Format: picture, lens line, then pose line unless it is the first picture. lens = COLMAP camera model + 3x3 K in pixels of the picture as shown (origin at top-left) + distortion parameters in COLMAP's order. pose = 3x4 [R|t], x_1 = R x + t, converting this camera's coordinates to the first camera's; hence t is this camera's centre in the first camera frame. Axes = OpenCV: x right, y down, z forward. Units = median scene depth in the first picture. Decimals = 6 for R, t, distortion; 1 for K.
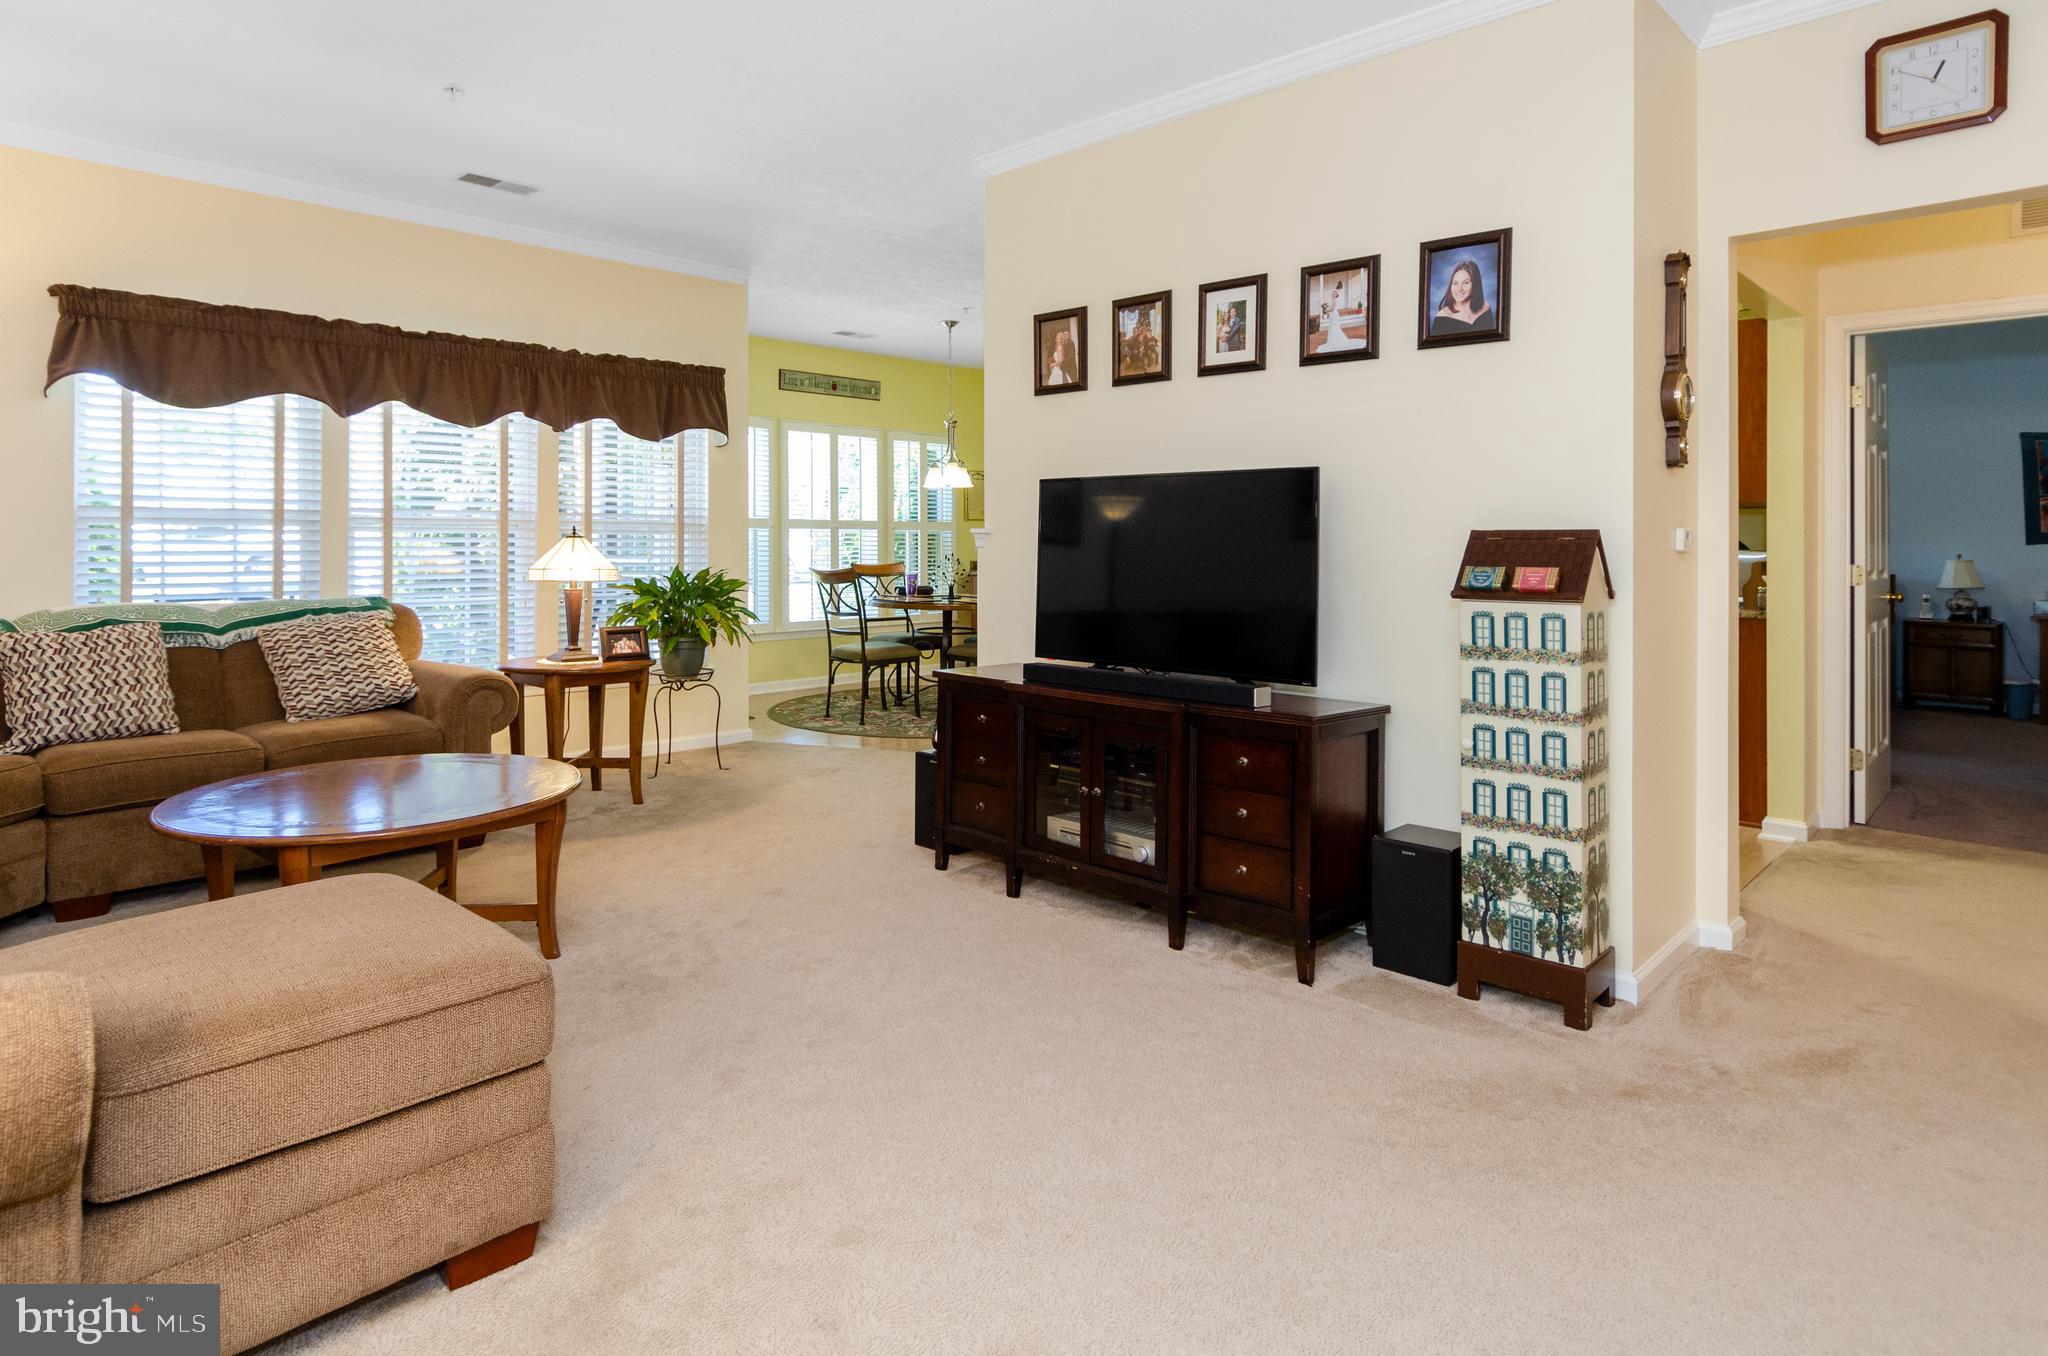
lens RADIAL K [[1118.2, 0, 1026.5], [0, 1118.2, 536.7], [0, 0, 1]] dist [0.004163, -0.002273]
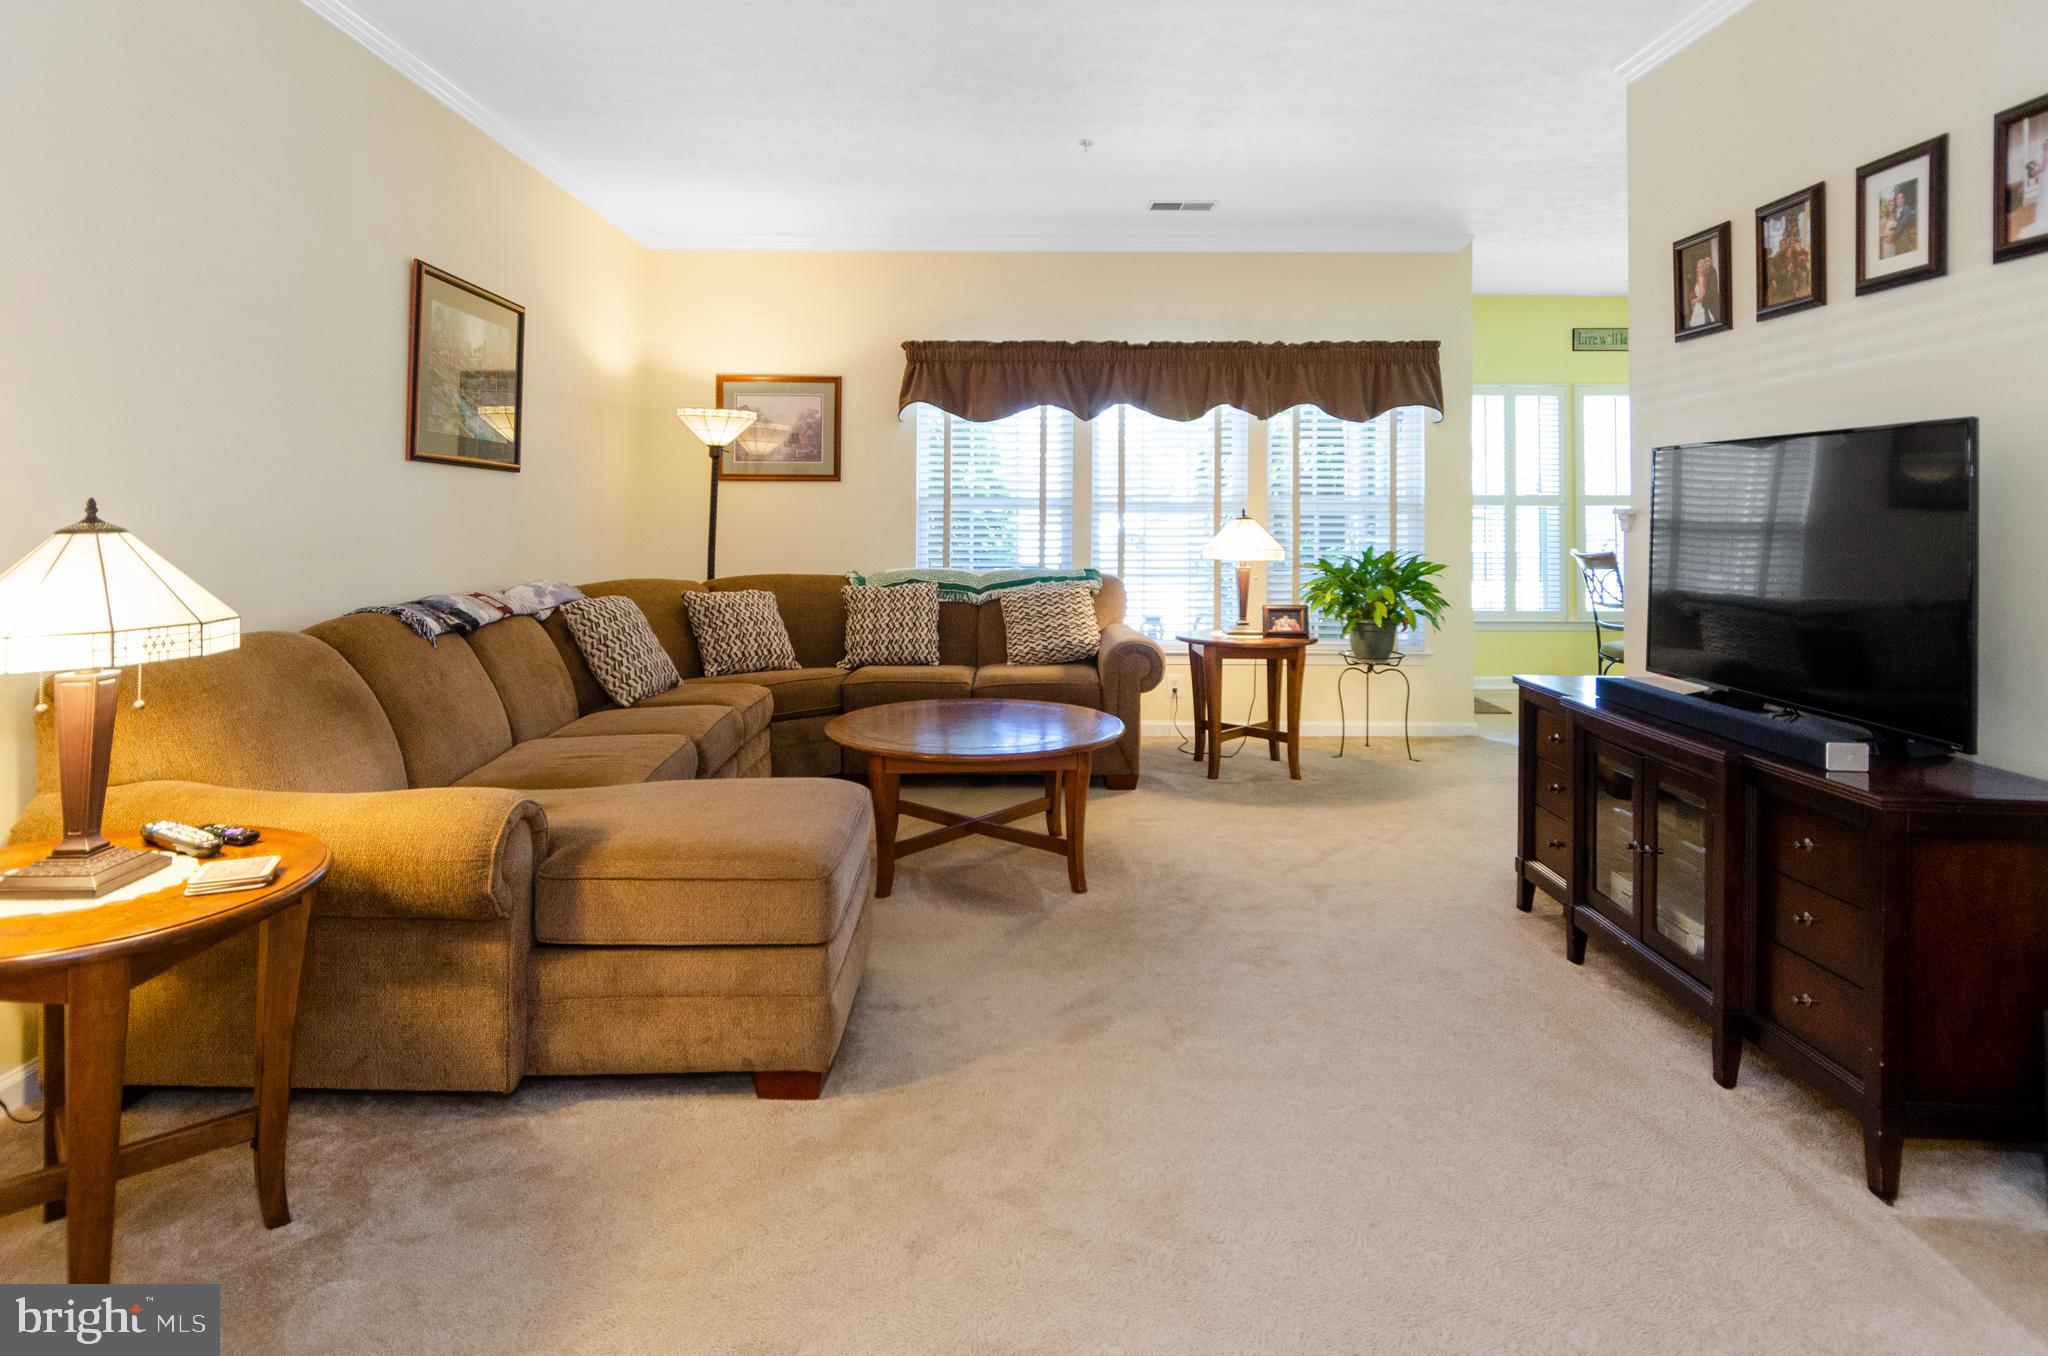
lens RADIAL K [[1129.0, 0, 1019.7], [0, 1129.0, 479.6], [0, 0, 1]] dist [0.001626, -0.000882]
pose [[0.700158, -0.024633, -0.713563, 0.252828], [0.003857, 0.999521, -0.030720, -0.005451], [0.713978, 0.018757, 0.699917, 0.102611]]
